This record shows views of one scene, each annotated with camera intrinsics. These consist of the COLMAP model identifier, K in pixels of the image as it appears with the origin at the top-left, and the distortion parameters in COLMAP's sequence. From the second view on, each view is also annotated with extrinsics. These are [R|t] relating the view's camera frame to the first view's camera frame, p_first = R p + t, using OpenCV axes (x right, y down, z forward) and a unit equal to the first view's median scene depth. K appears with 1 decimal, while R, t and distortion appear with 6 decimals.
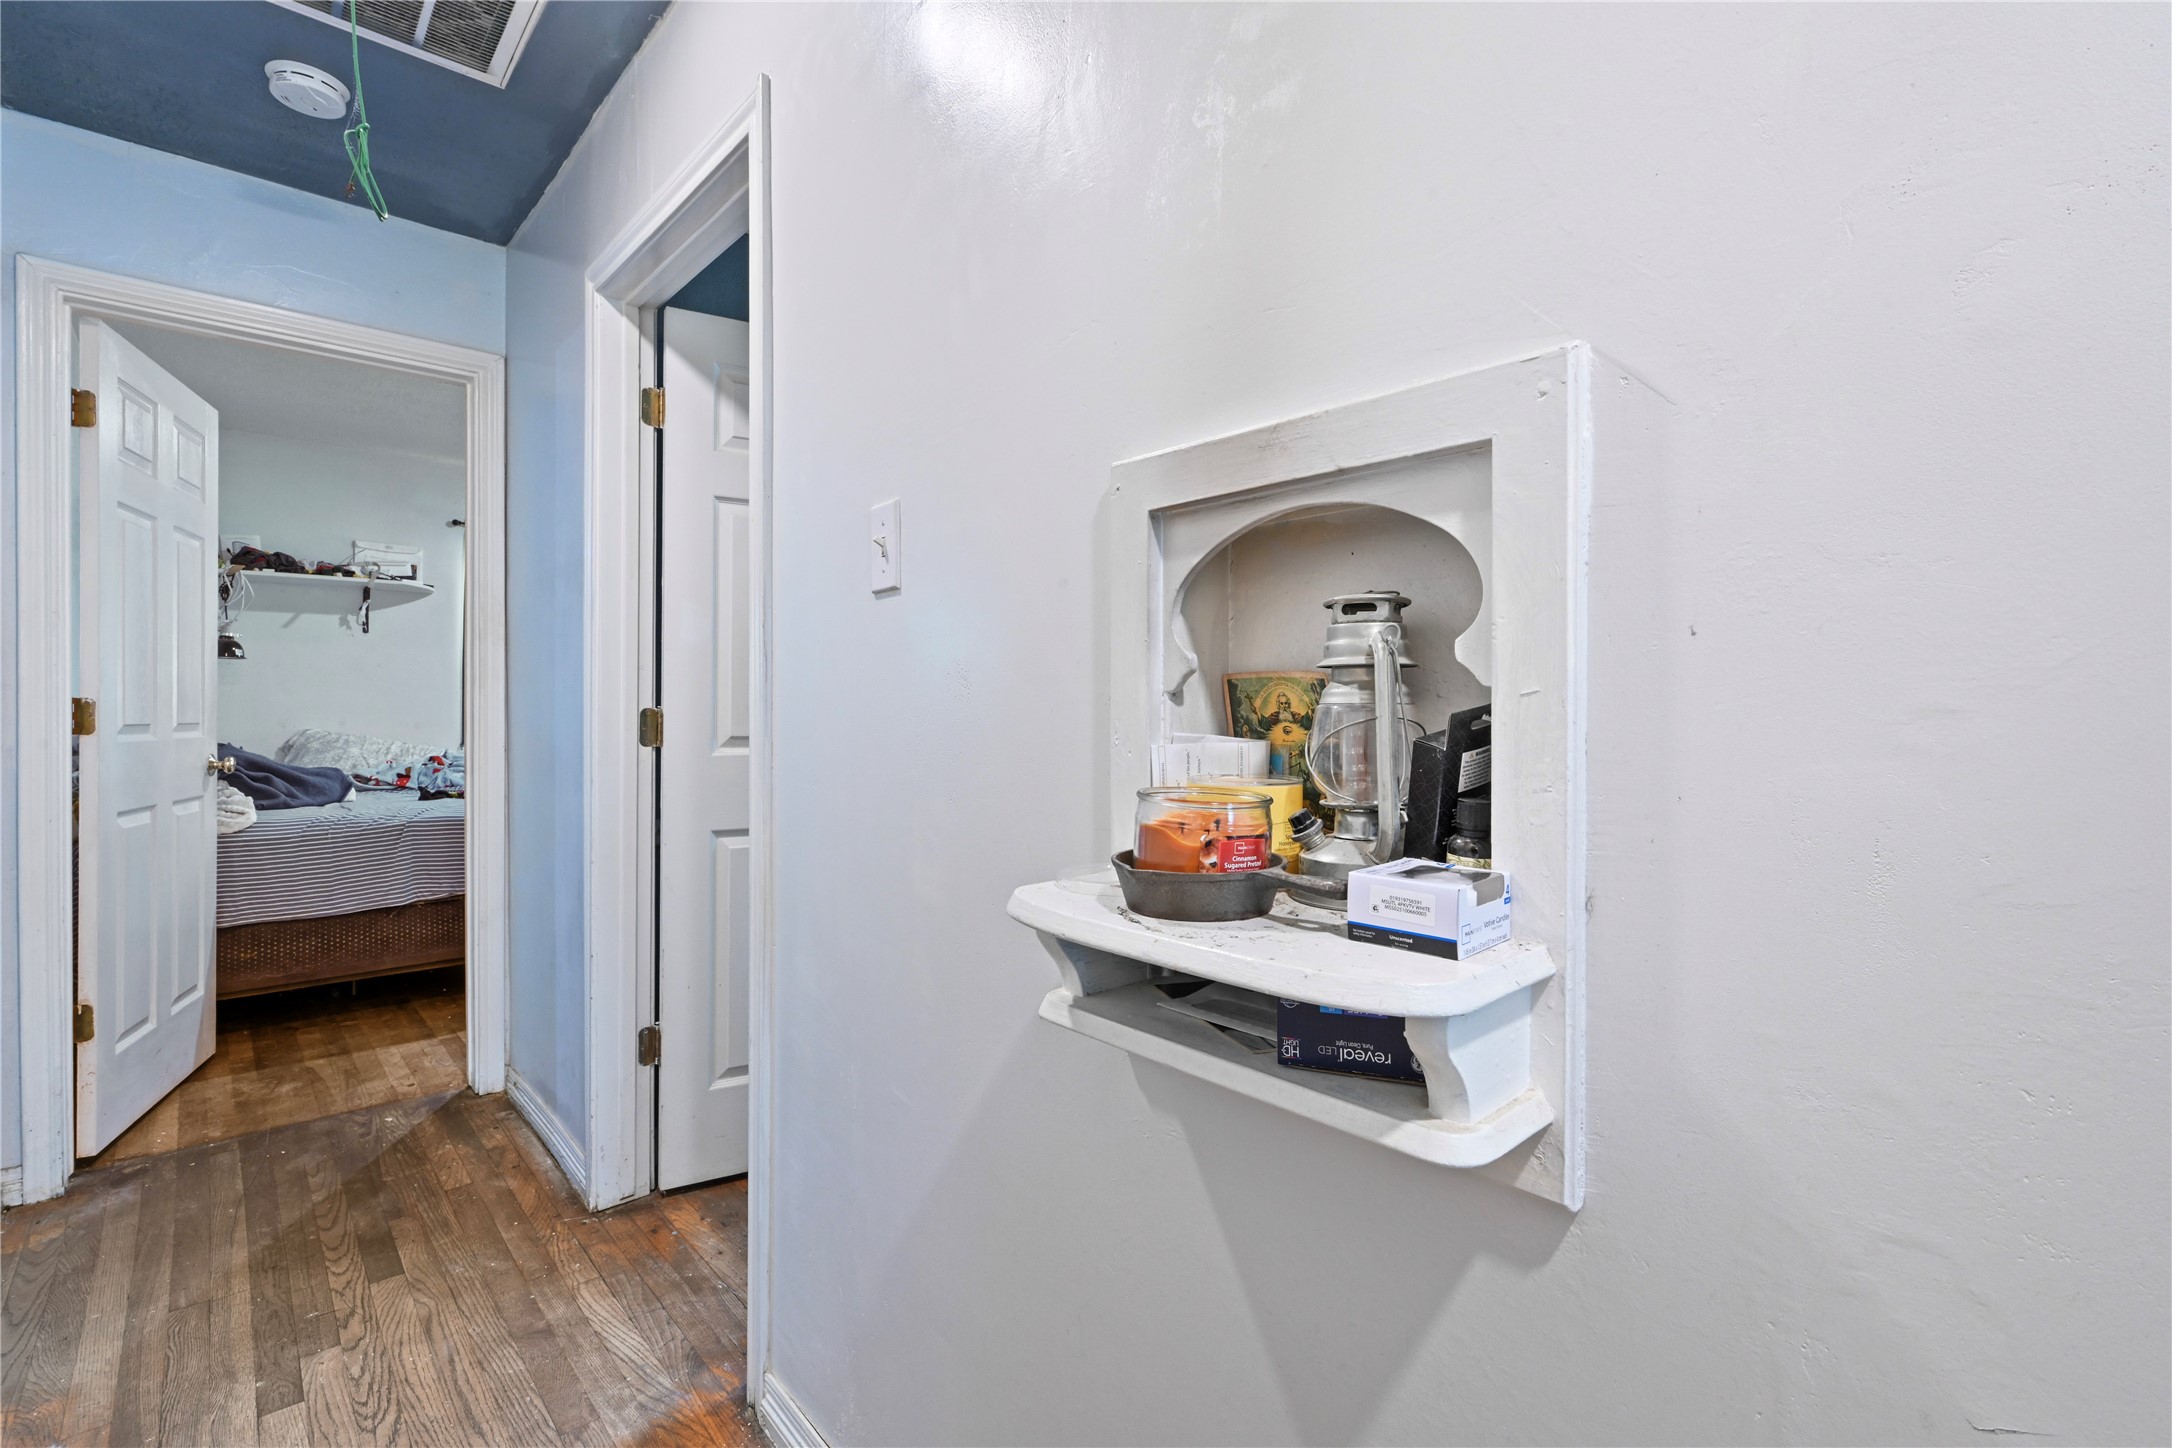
lens RADIAL K [[974.1, 0, 1090.0], [0, 974.1, 708.2], [0, 0, 1]] dist [0.000245, -0.000093]
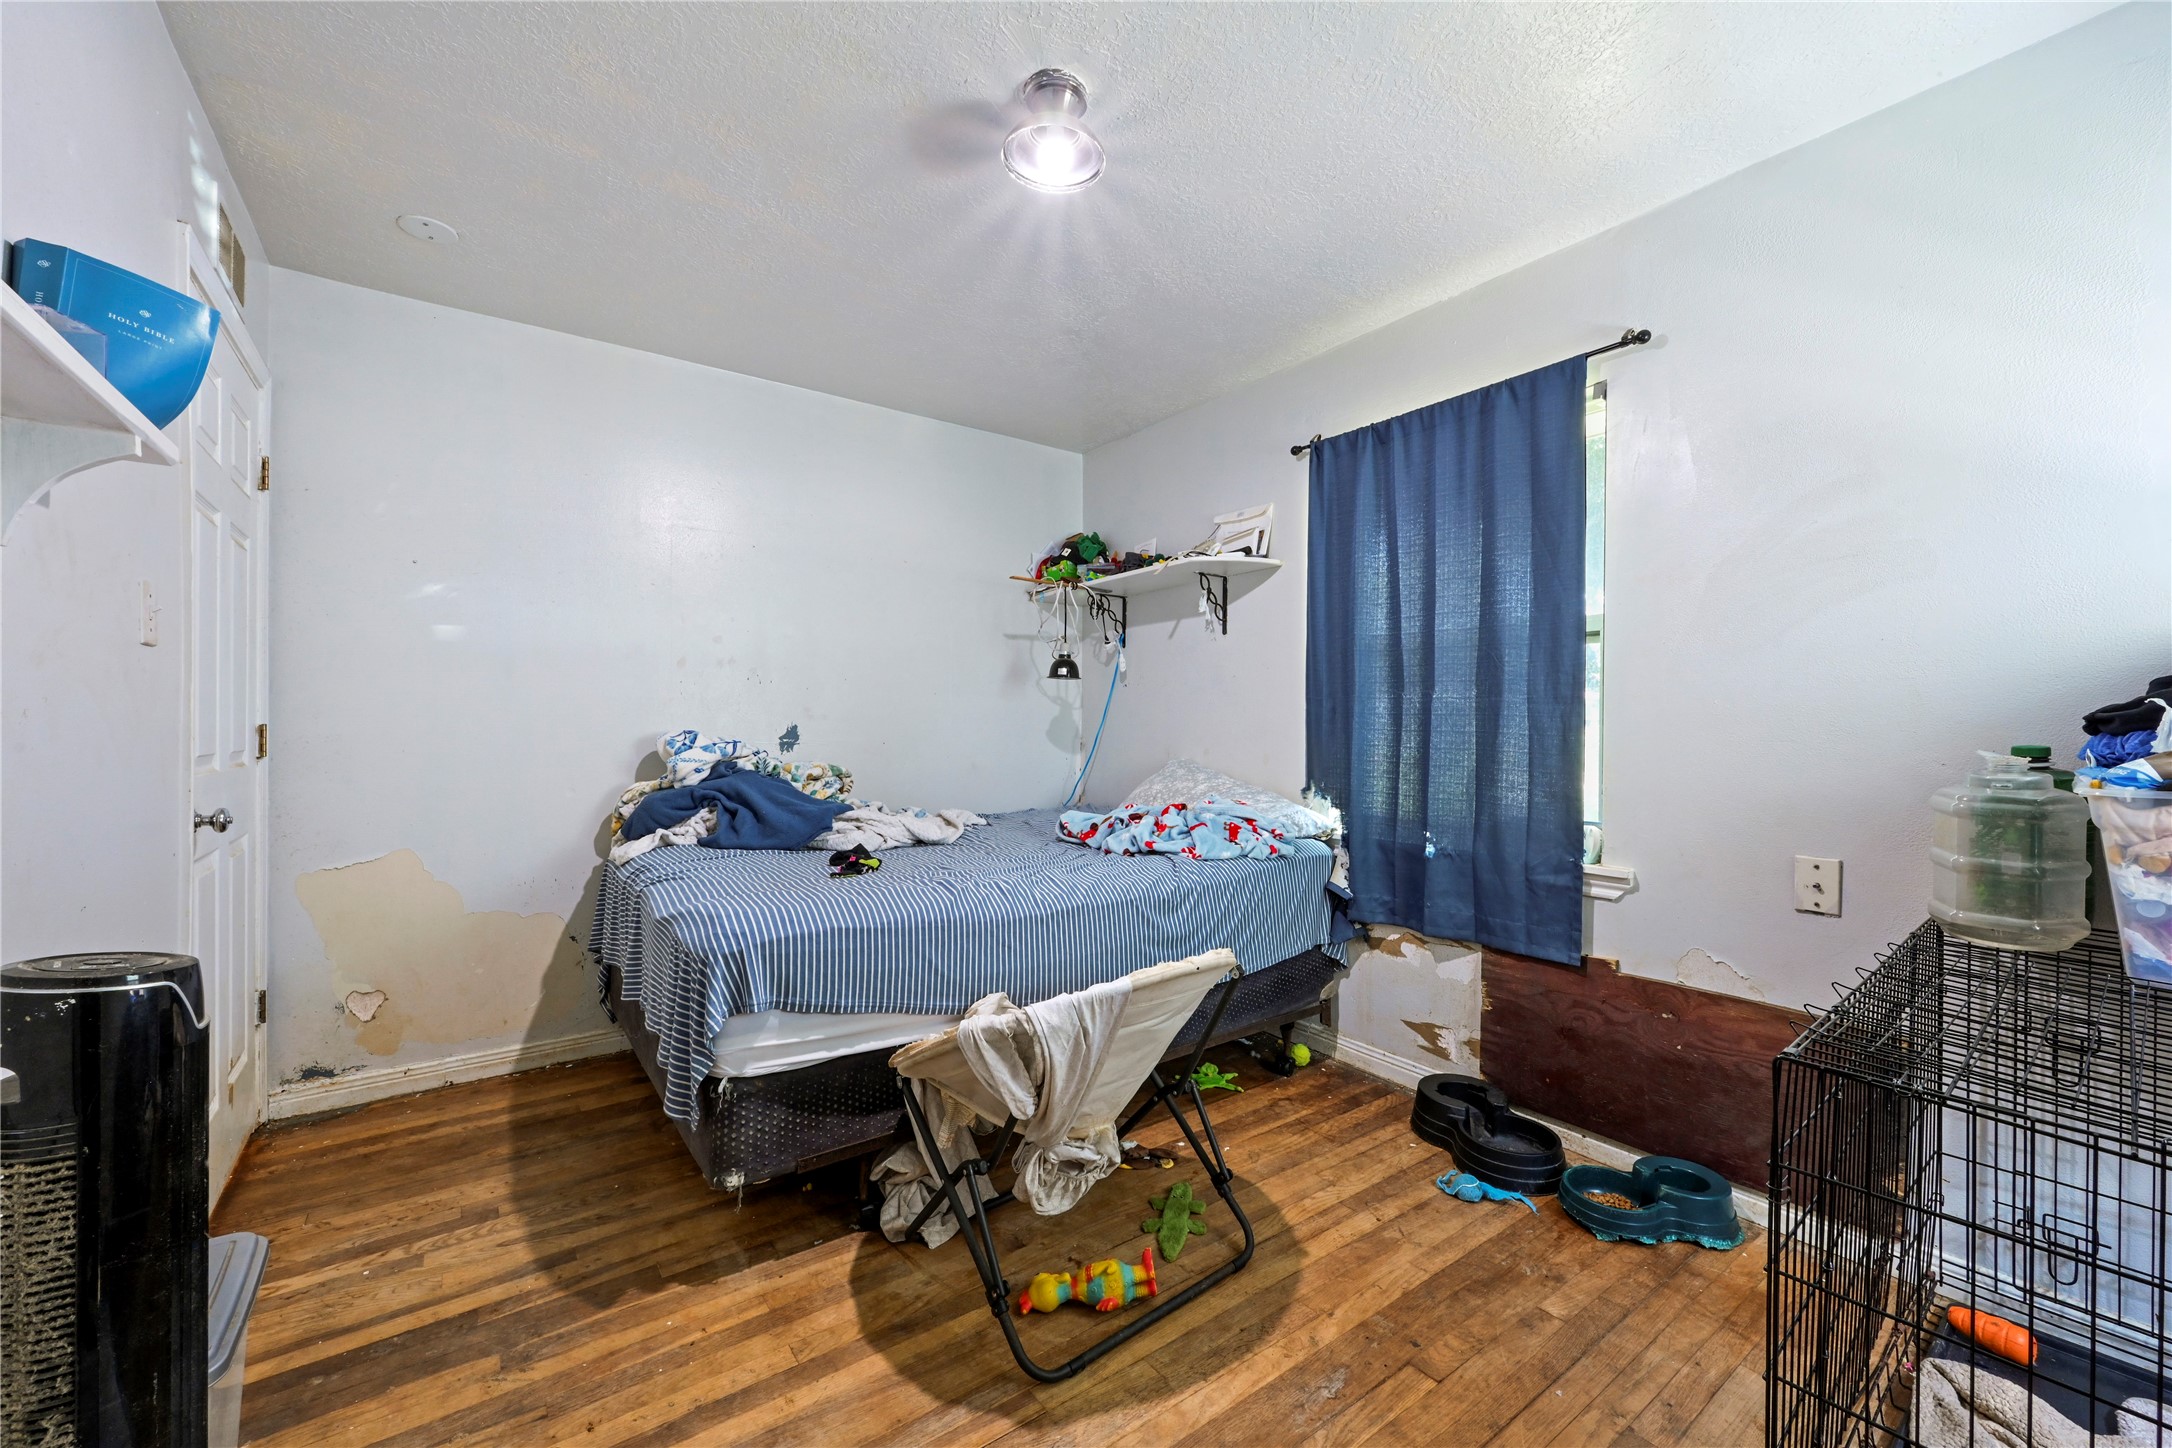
lens RADIAL K [[860.2, 0, 1090.8], [0, 860.2, 727.7], [0, 0, 1]] dist [-0.001049, 0.000463]
pose [[-0.102564, 0.001743, -0.994725, -0.068204], [-0.002458, 0.999995, 0.002006, -0.005845], [0.994723, 0.002651, -0.102559, 1.045635]]
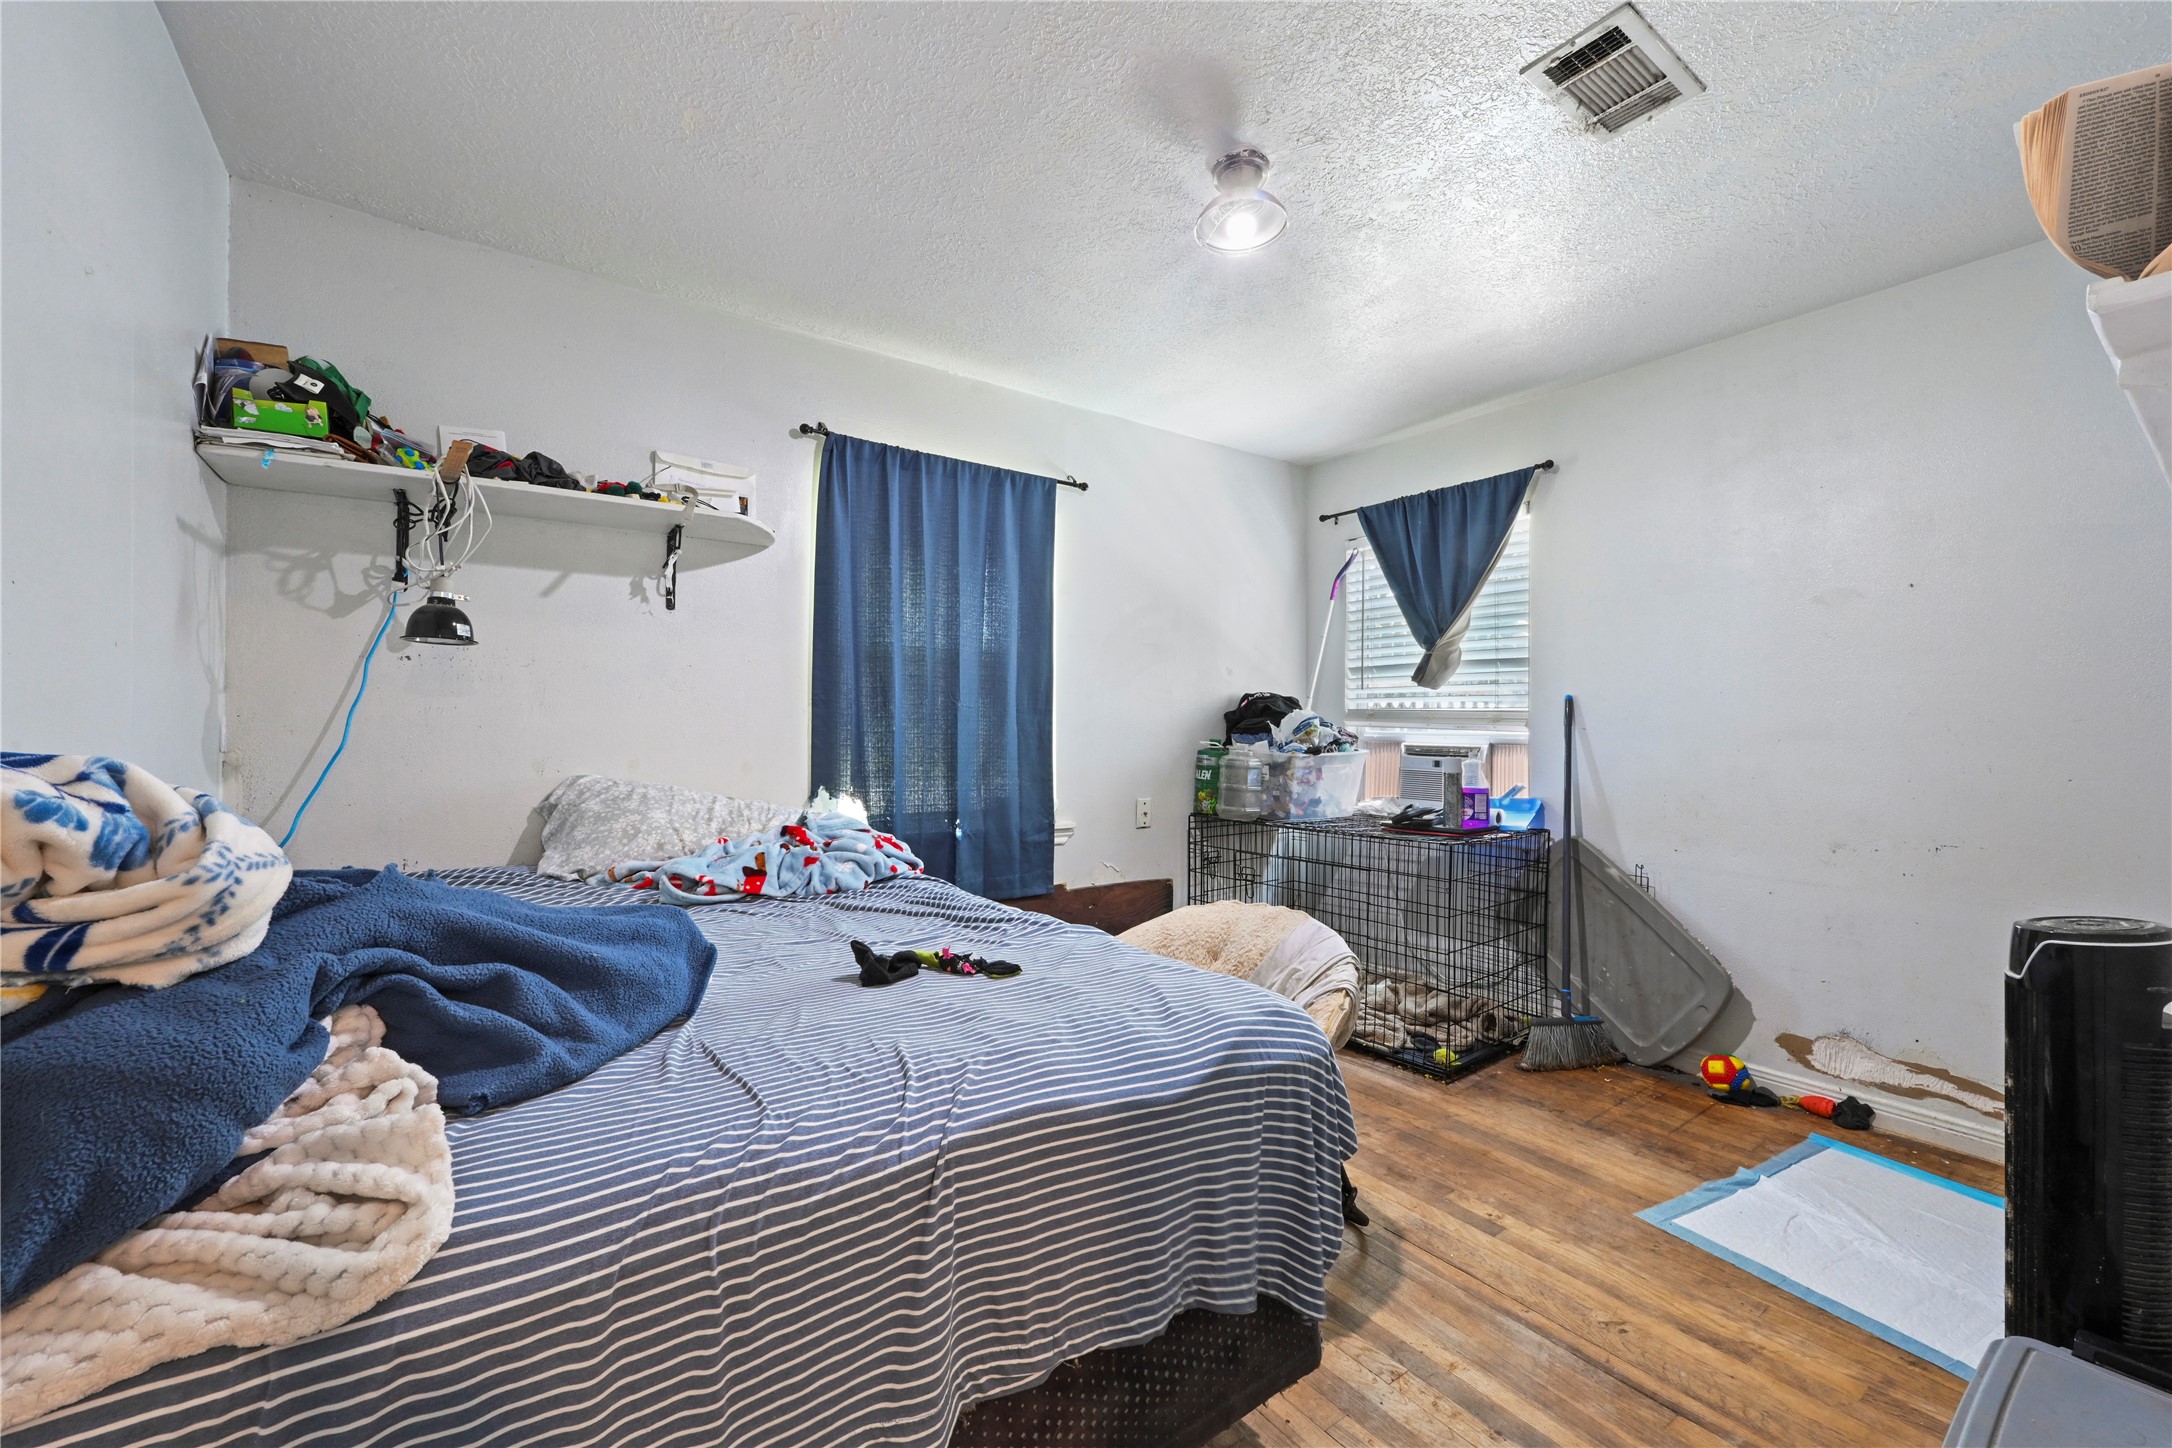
lens RADIAL K [[860.2, 0, 1090.8], [0, 860.2, 727.7], [0, 0, 1]] dist [-0.001049, 0.000463]
pose [[0.992988, 0.004664, -0.118125, -0.466221], [-0.005025, 0.999984, -0.002758, -0.006625], [0.118111, 0.003332, 0.992995, 0.558724]]
